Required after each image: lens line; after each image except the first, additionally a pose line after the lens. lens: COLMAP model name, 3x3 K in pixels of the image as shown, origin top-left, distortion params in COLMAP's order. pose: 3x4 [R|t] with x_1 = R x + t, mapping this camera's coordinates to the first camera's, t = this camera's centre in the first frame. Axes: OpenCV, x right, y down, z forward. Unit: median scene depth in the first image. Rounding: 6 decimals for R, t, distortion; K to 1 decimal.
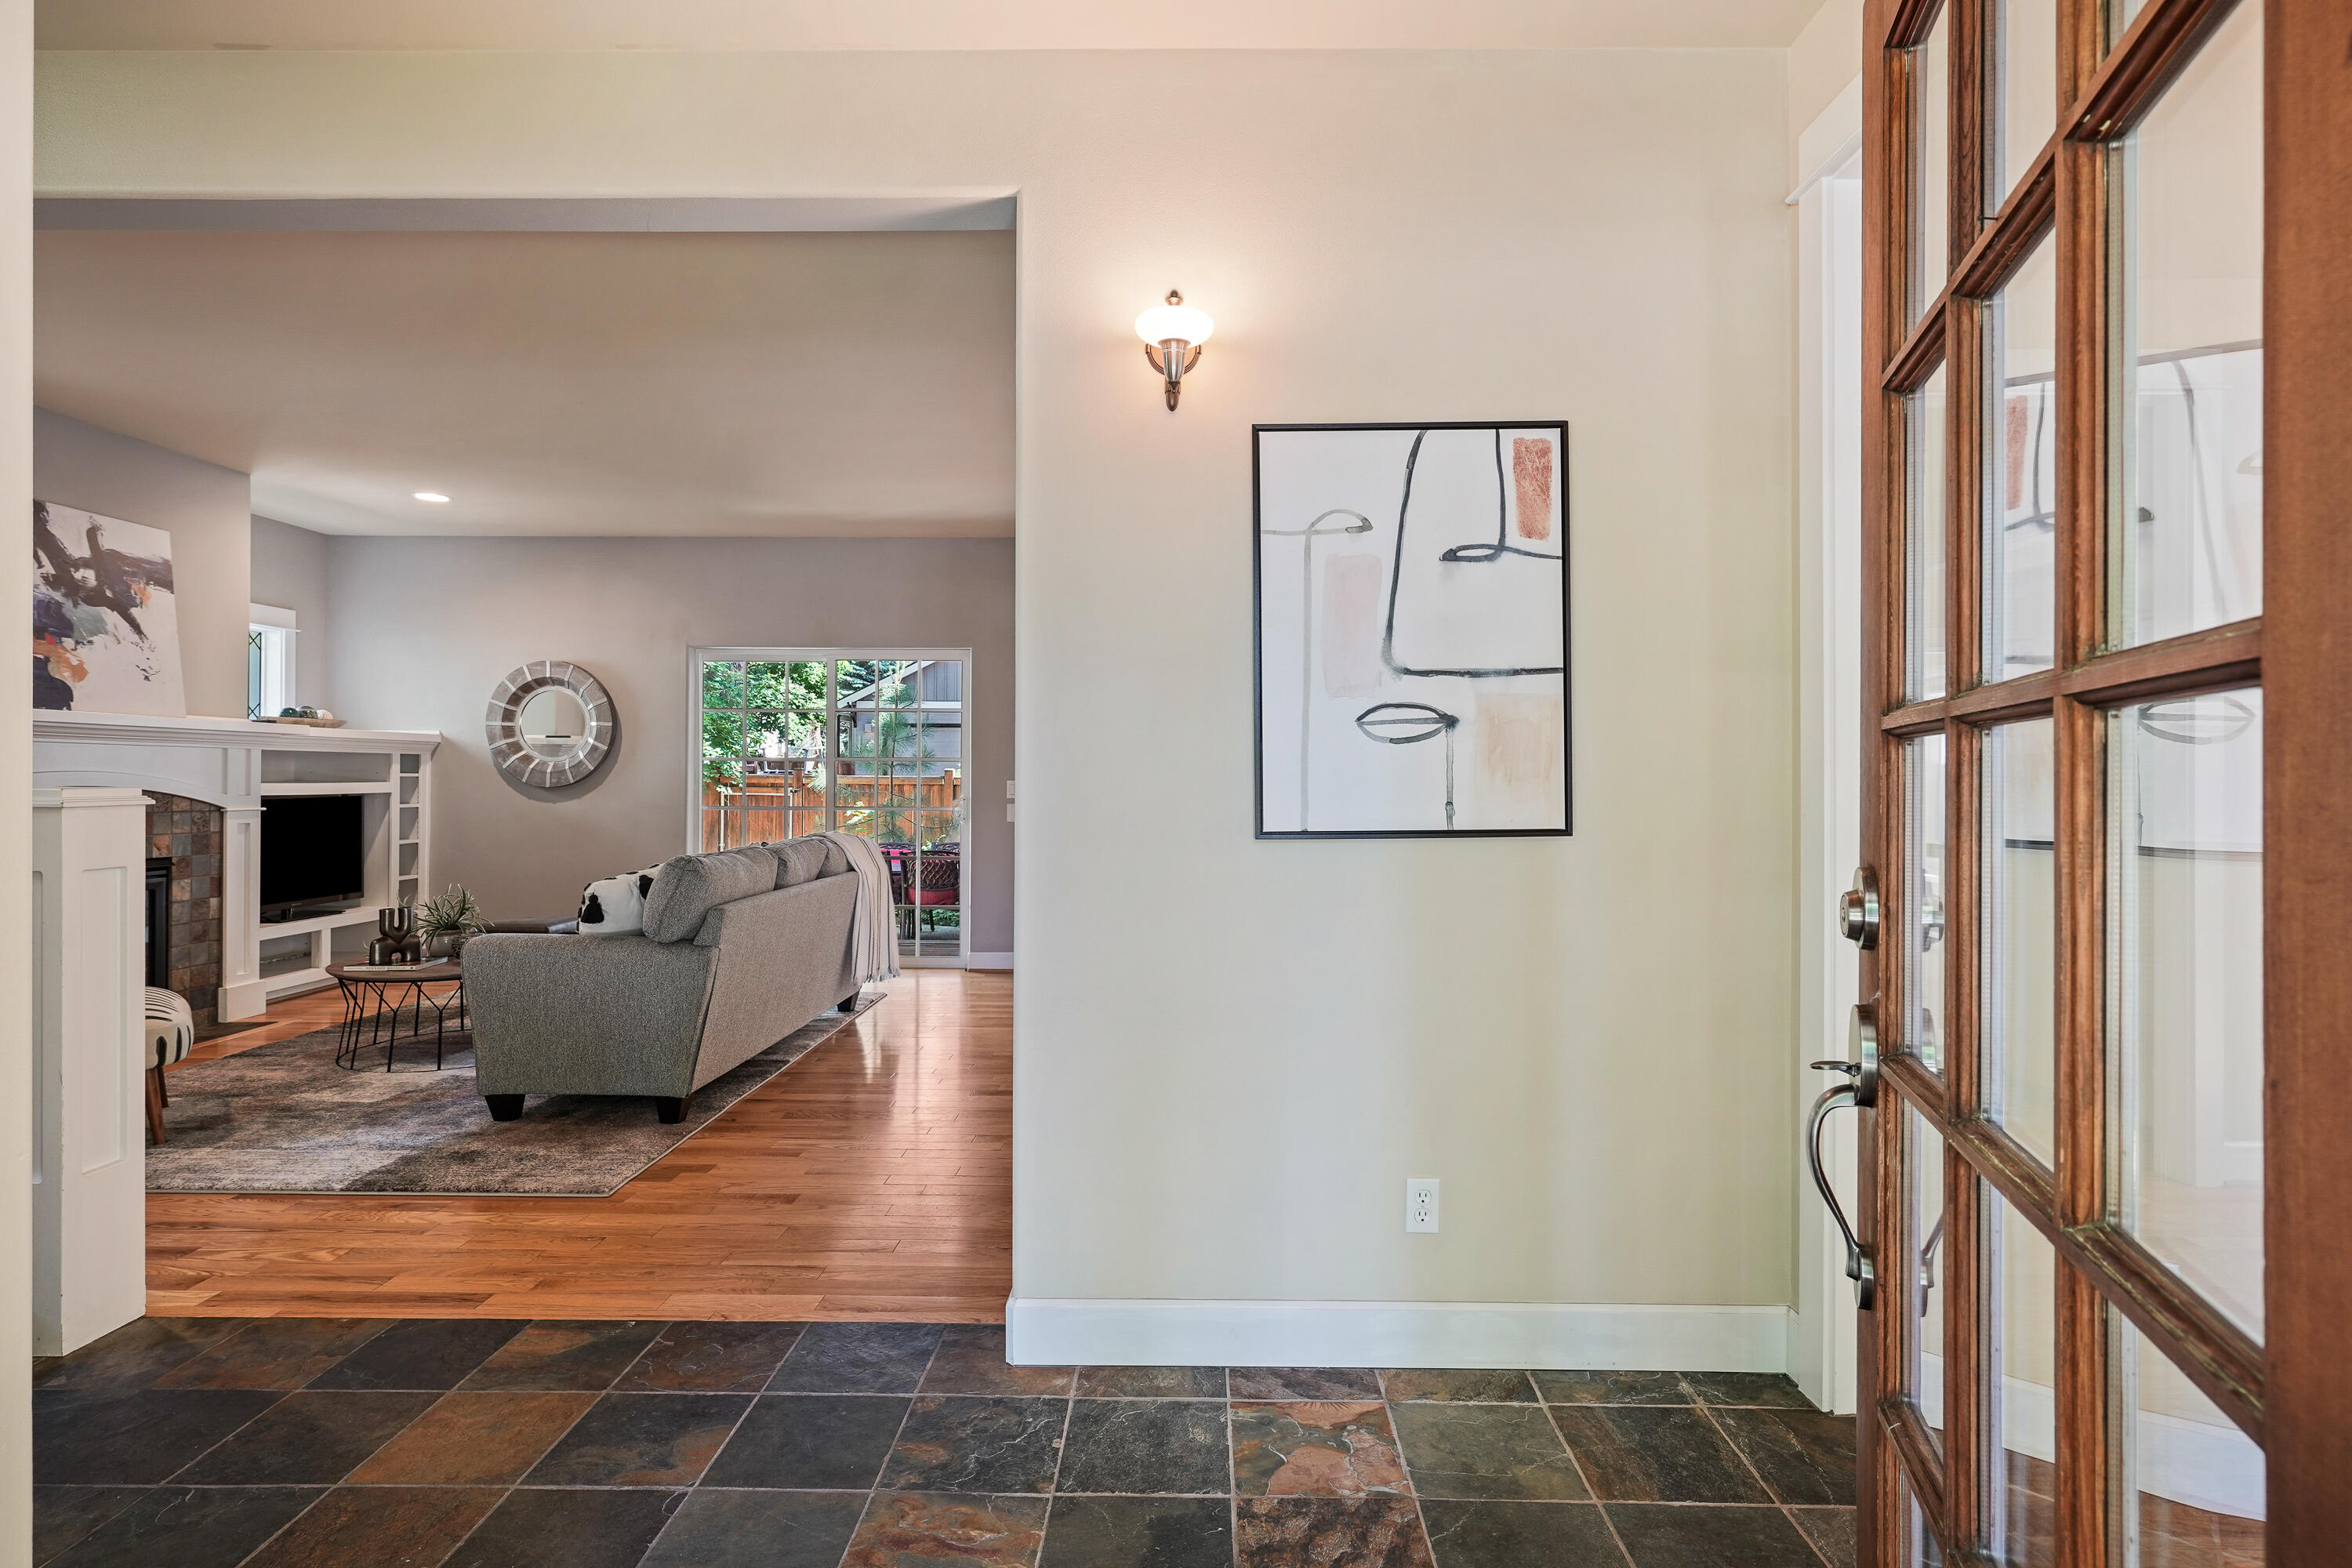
lens RADIAL K [[1186.5, 0, 1178.3], [0, 1186.5, 775.8], [0, 0, 1]] dist [0.002953, 0.001018]
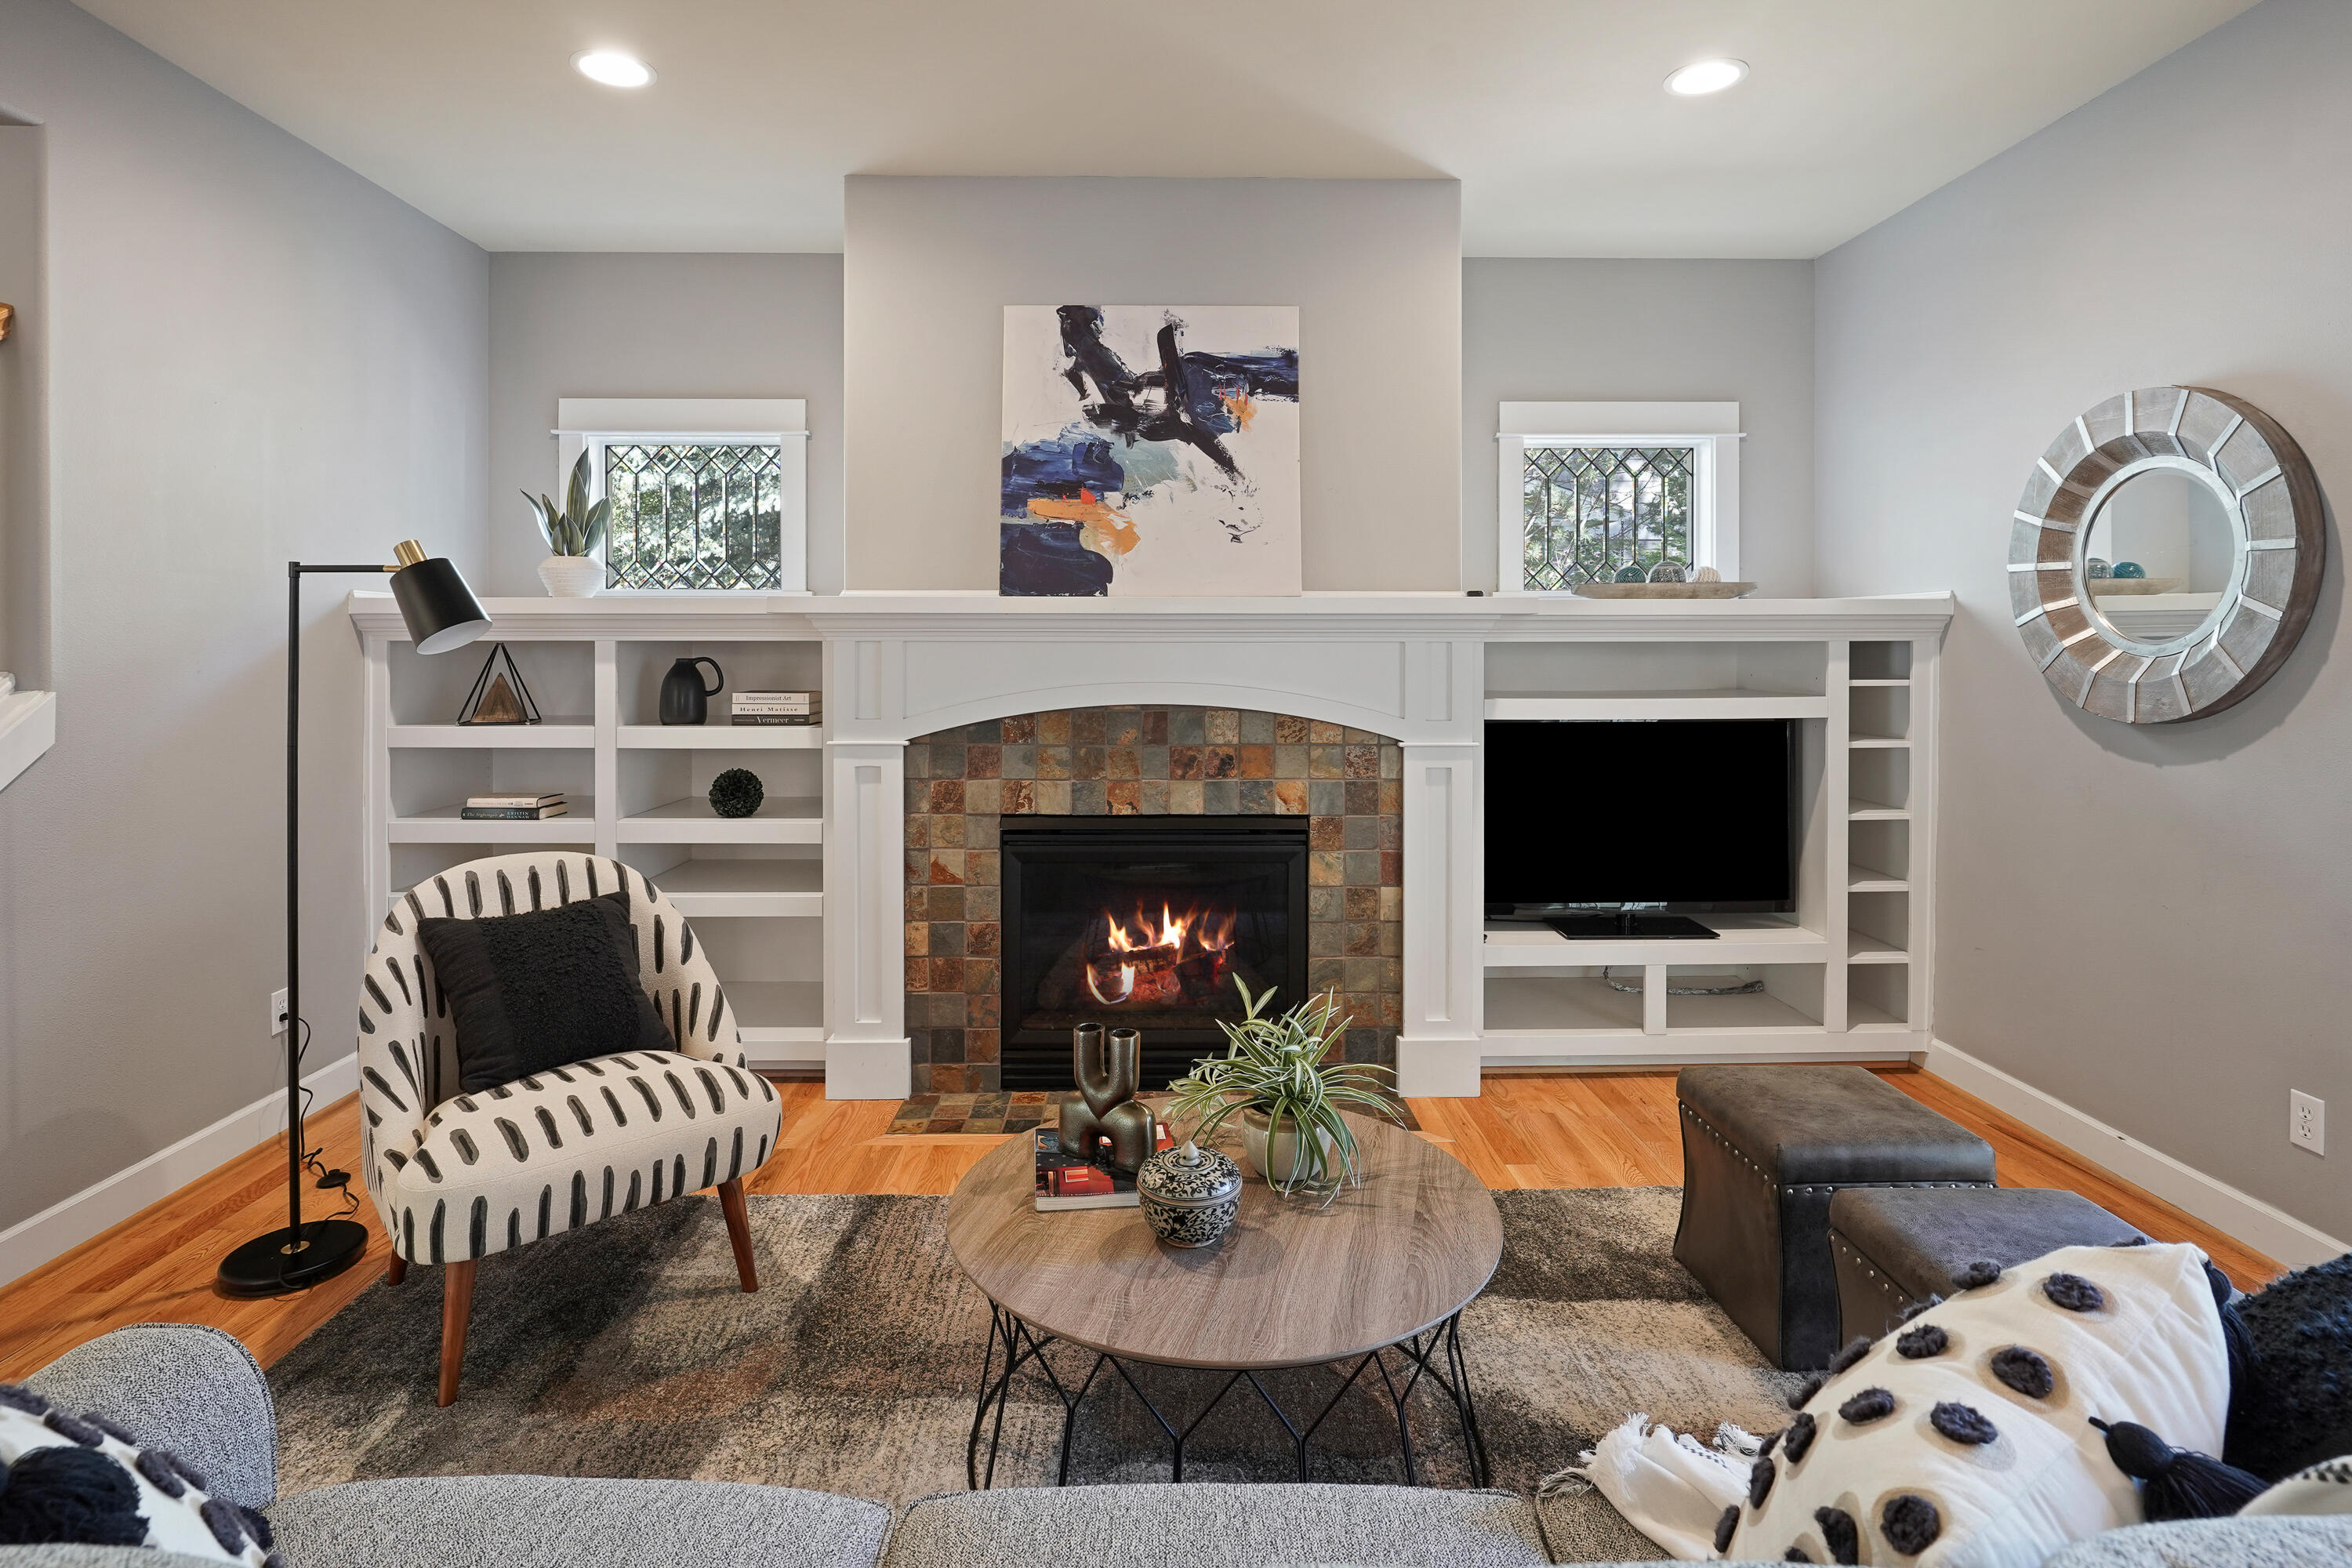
lens RADIAL K [[1165.1, 0, 1189.0], [0, 1165.1, 656.2], [0, 0, 1]] dist [-0.001986, 0.004056]
pose [[0.036228, 0.000273, -0.999344, -0.211401], [0.003172, 0.999995, 0.000388, -0.016564], [0.999339, -0.003184, 0.036227, 0.864064]]
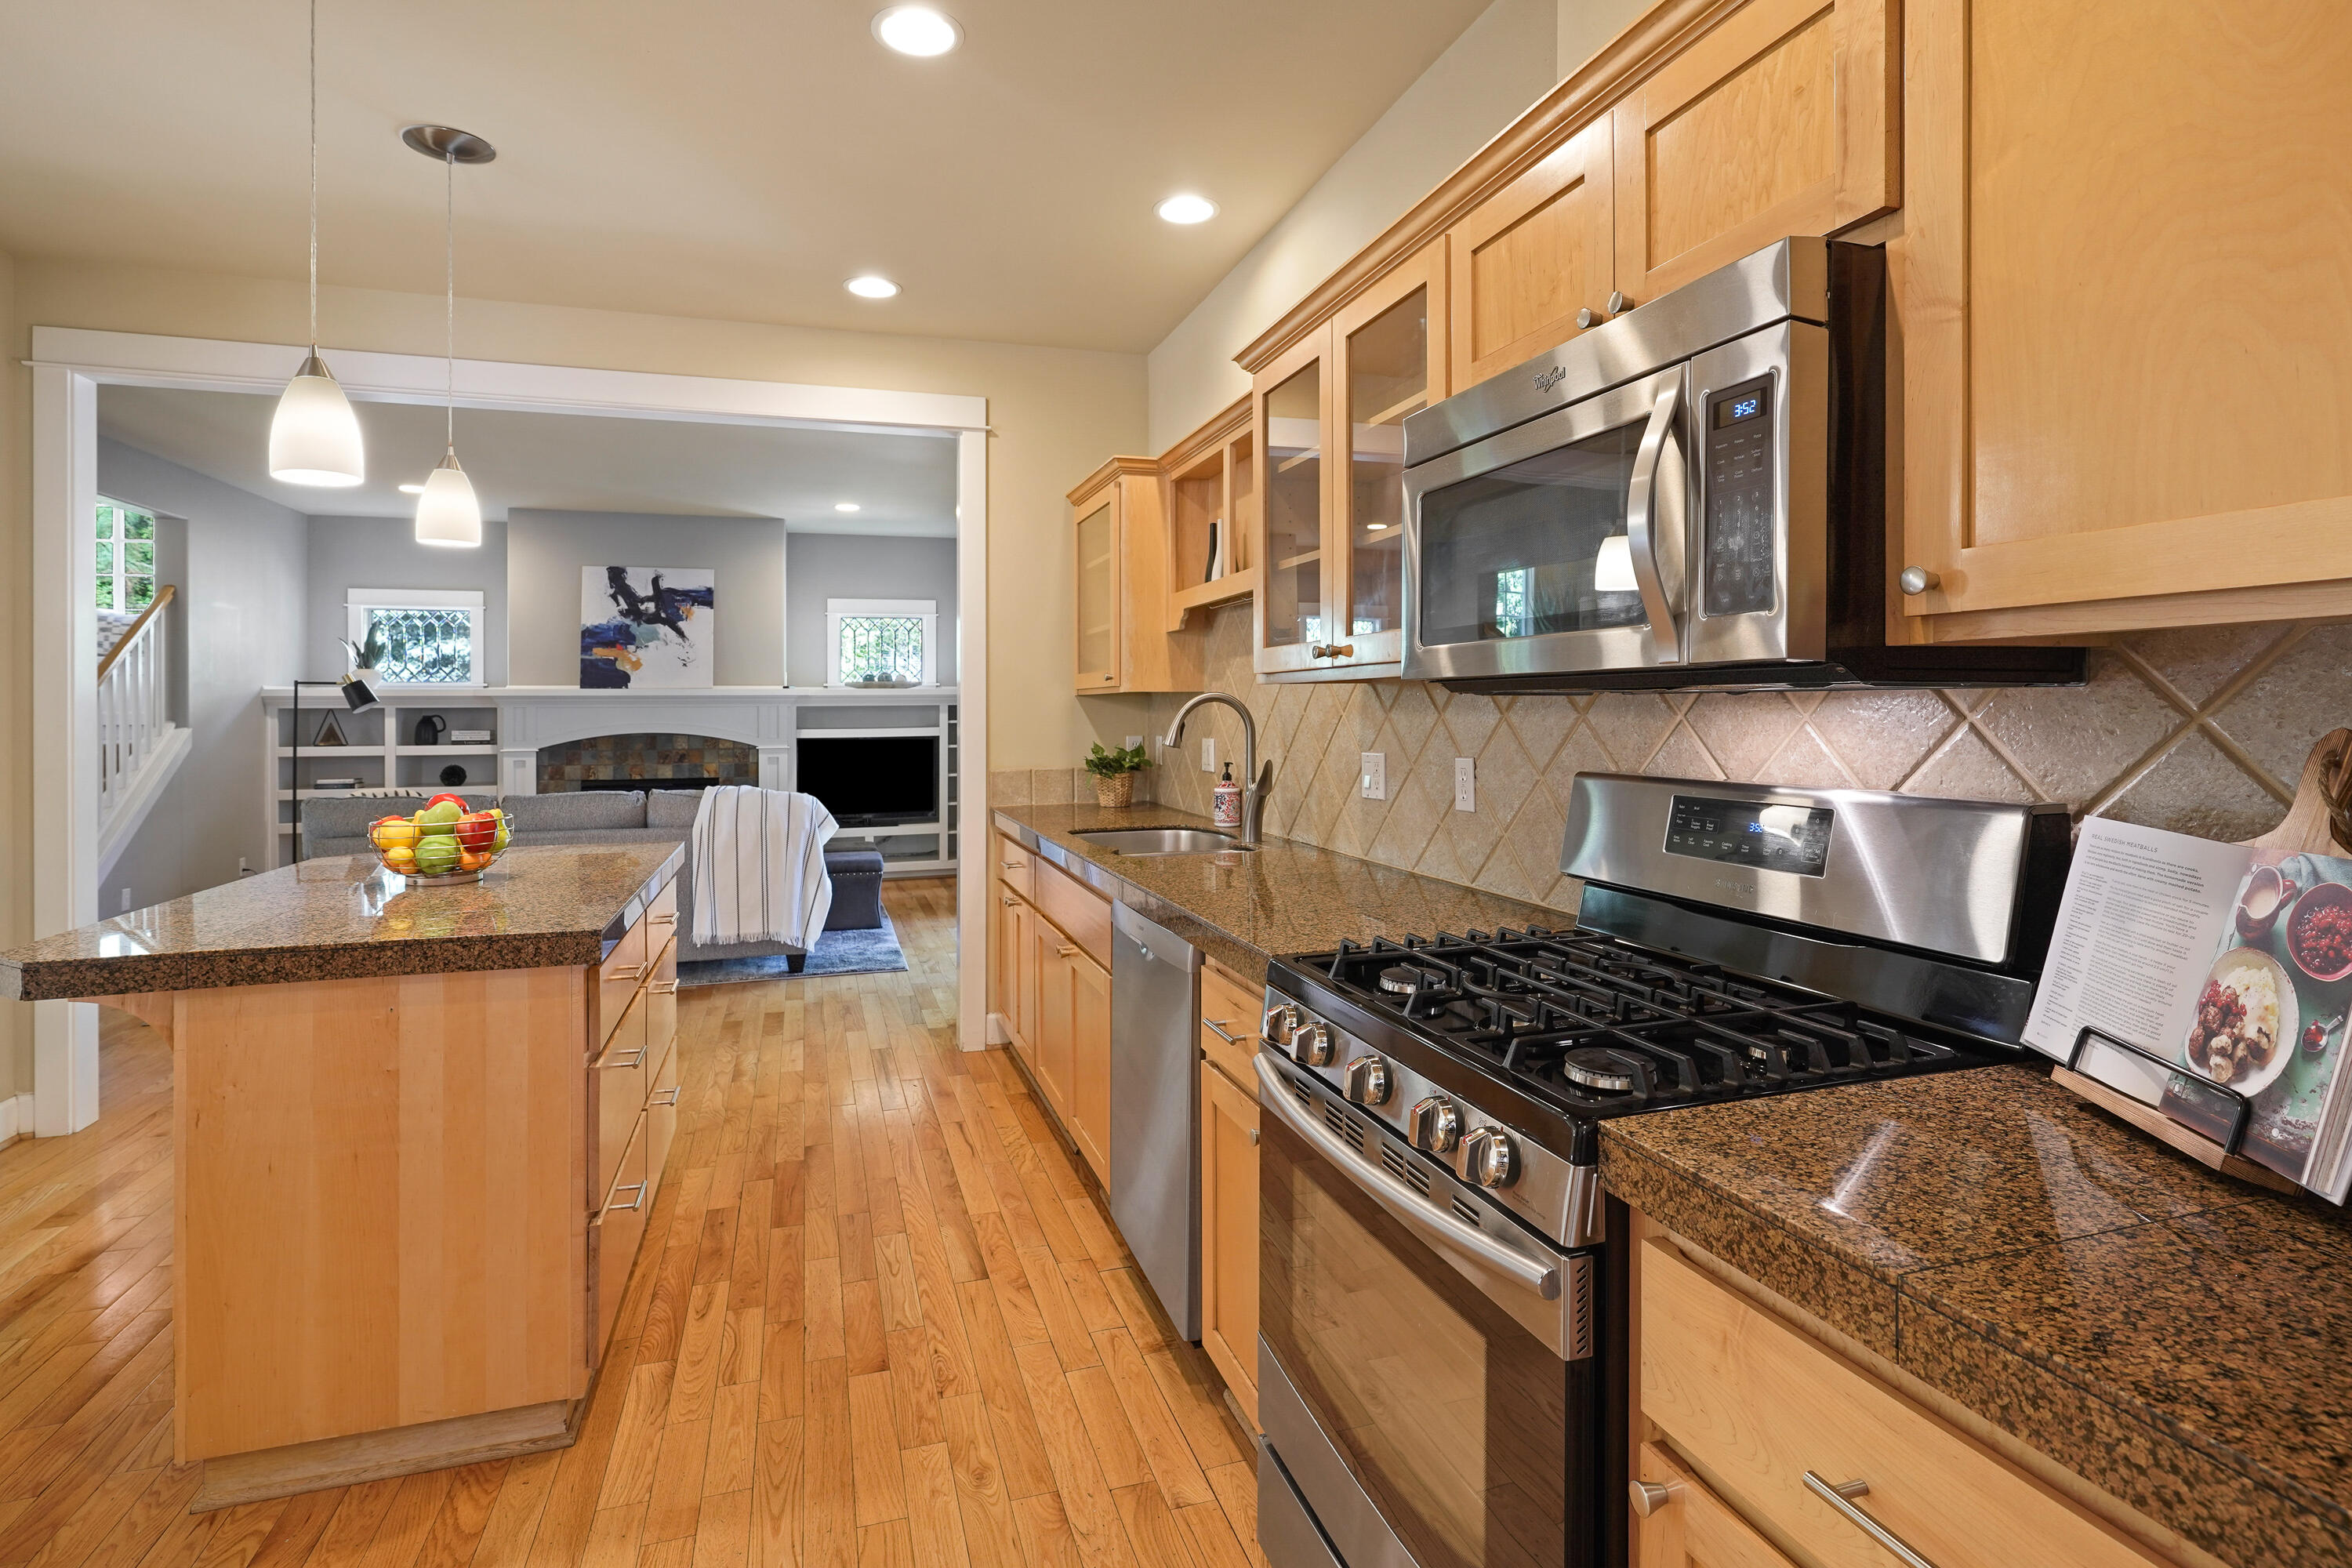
lens RADIAL K [[1165.1, 0, 1150.6], [0, 1165.1, 707.5], [0, 0, 1]] dist [-0.001986, 0.004056]
pose [[0.290651, -0.005337, -0.956814, 0.734083], [0.007943, 0.999963, -0.003165, -0.013779], [0.956796, -0.006680, 0.290683, 1.038177]]
